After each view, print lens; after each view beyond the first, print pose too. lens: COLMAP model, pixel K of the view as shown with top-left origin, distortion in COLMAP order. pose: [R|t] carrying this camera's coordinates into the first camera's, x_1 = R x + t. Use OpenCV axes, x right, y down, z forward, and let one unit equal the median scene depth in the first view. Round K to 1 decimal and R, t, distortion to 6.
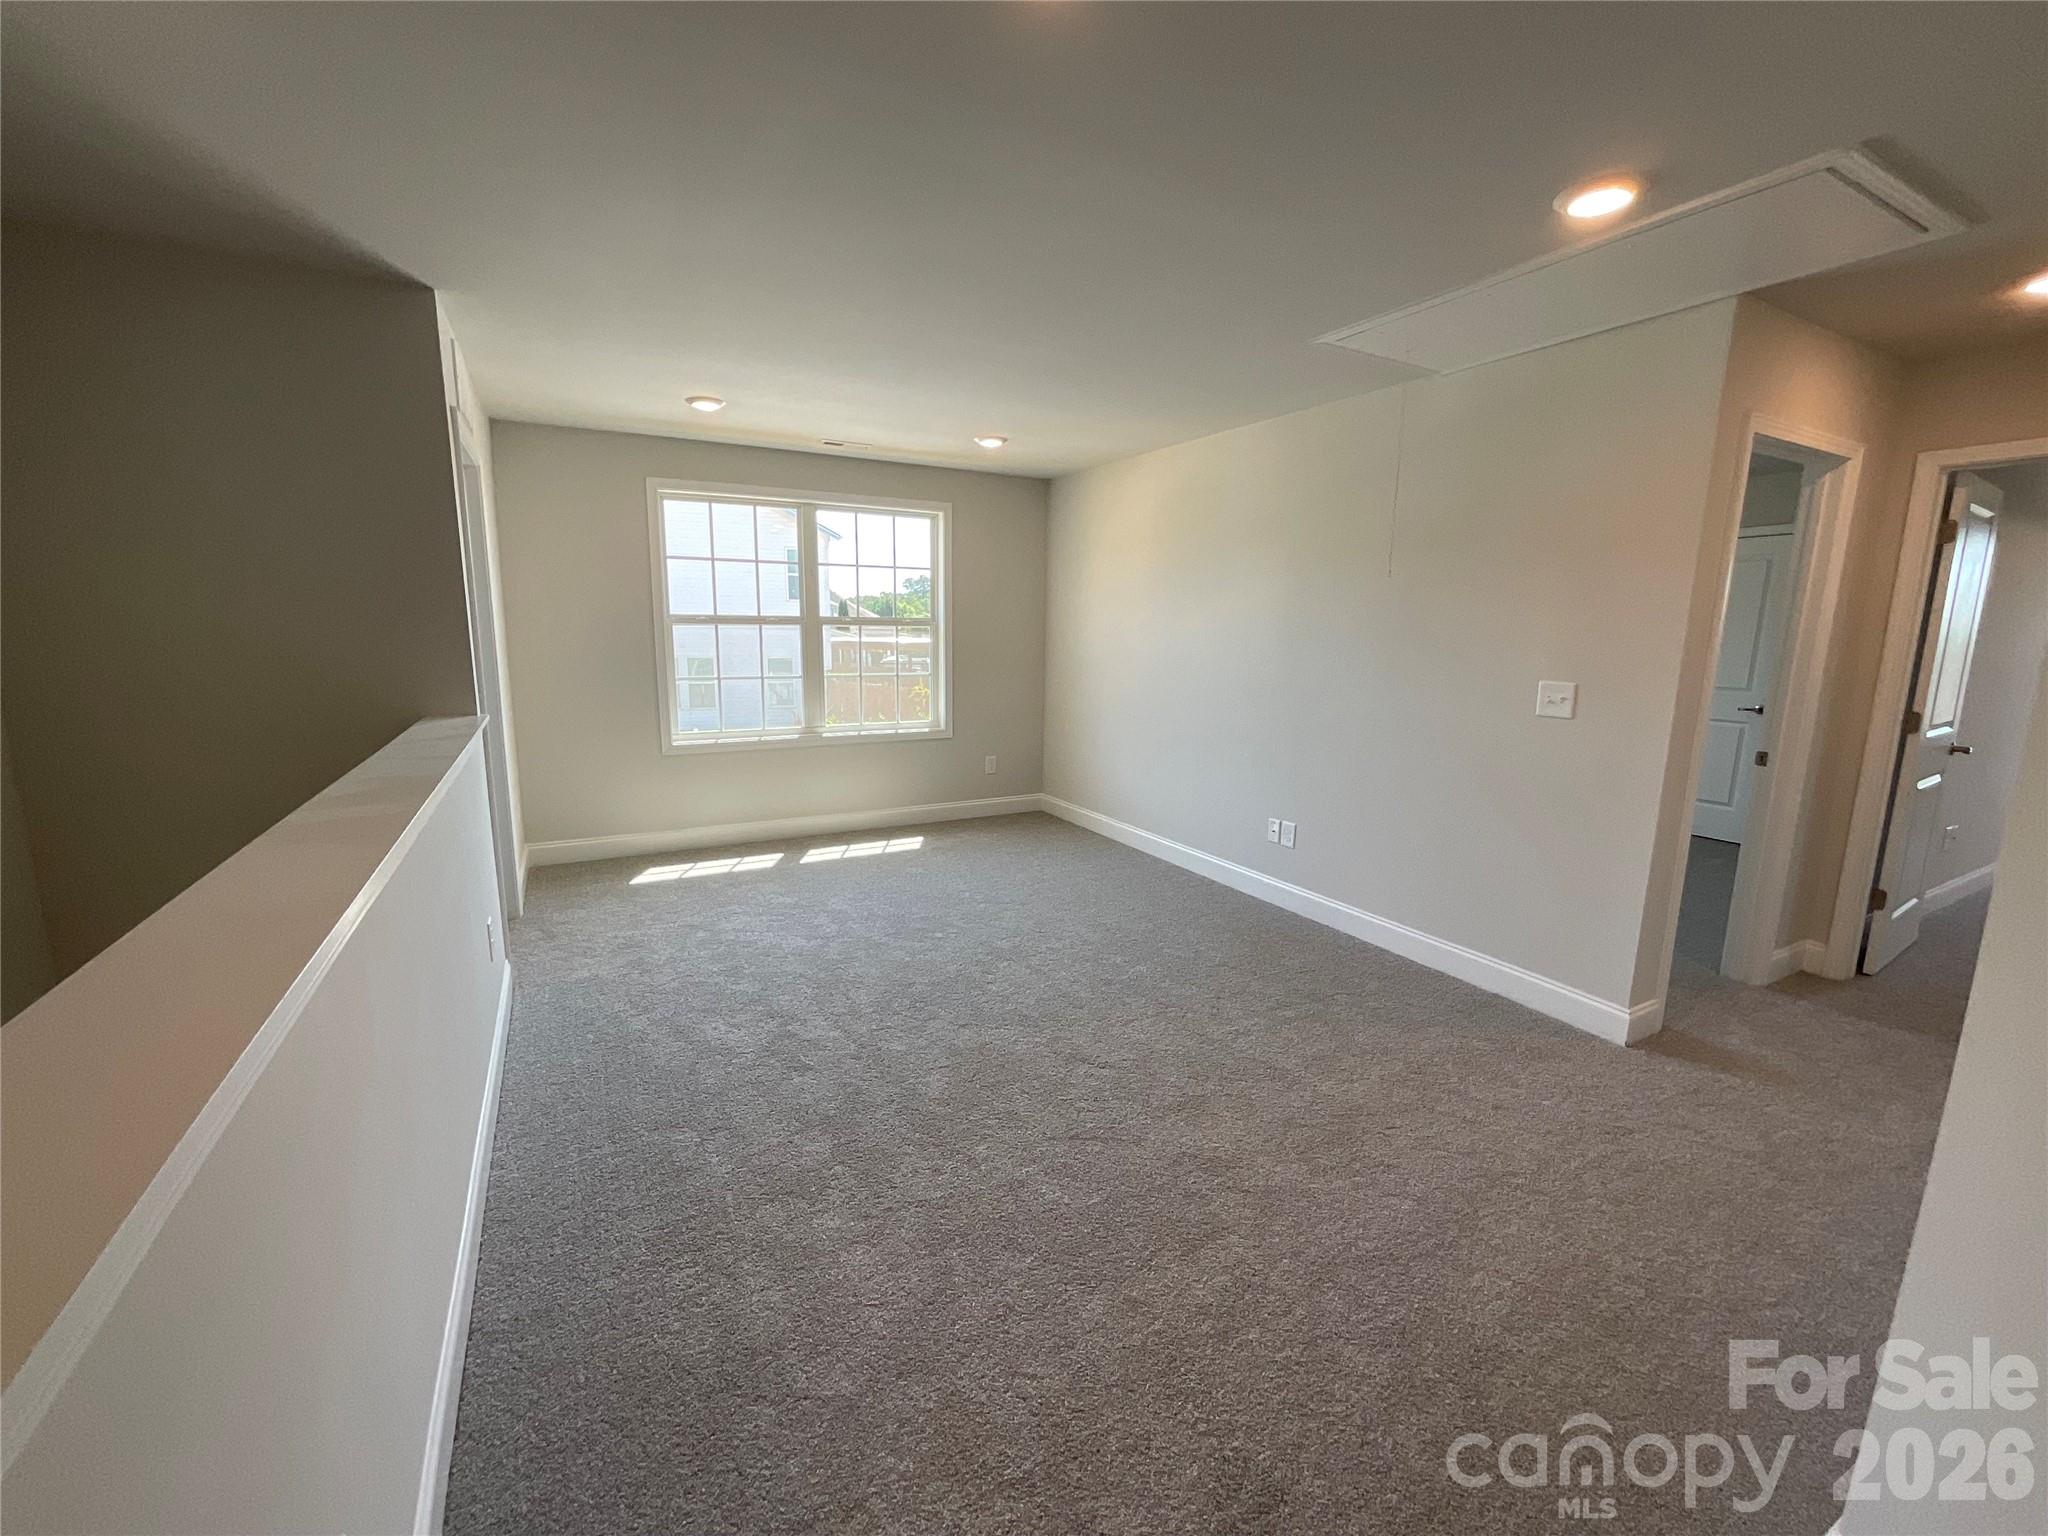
lens RADIAL K [[835.2, 0, 1028.7], [0, 835.2, 765.4], [0, 0, 1]] dist [0.007804, -0.000846]
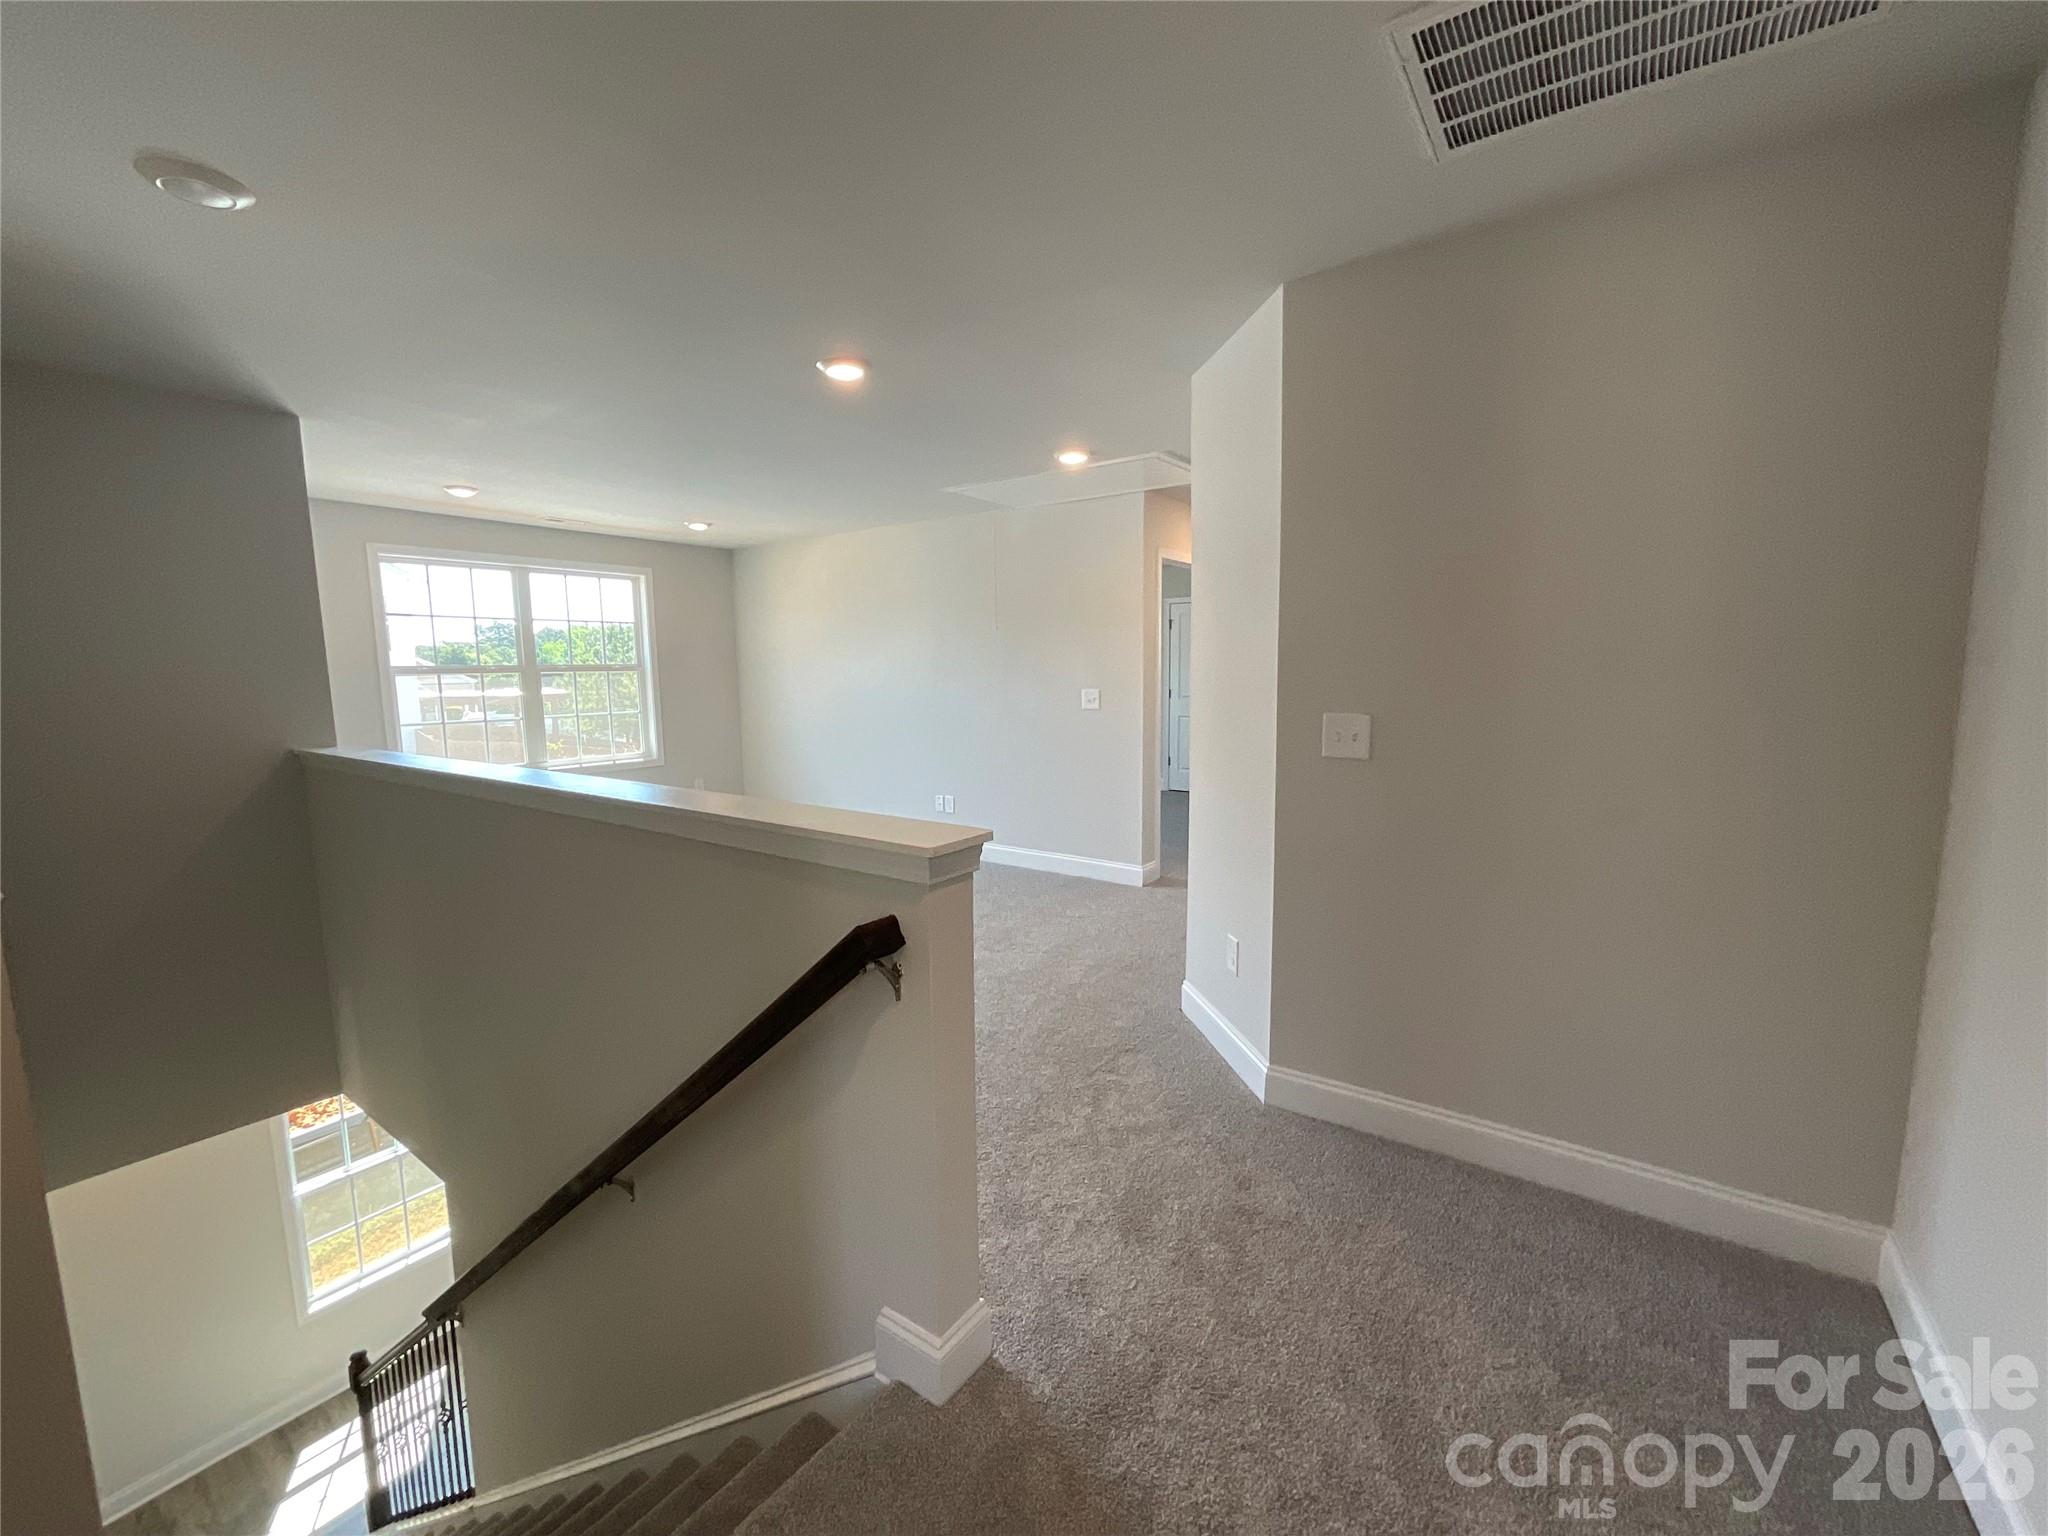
lens RADIAL K [[835.2, 0, 1034.7], [0, 835.2, 764.0], [0, 0, 1]] dist [0.007804, -0.000846]
pose [[0.900026, -0.075673, 0.429217, -0.158946], [0.098396, 0.994665, -0.030964, 0.065439], [-0.424584, 0.070102, 0.902670, -0.345617]]
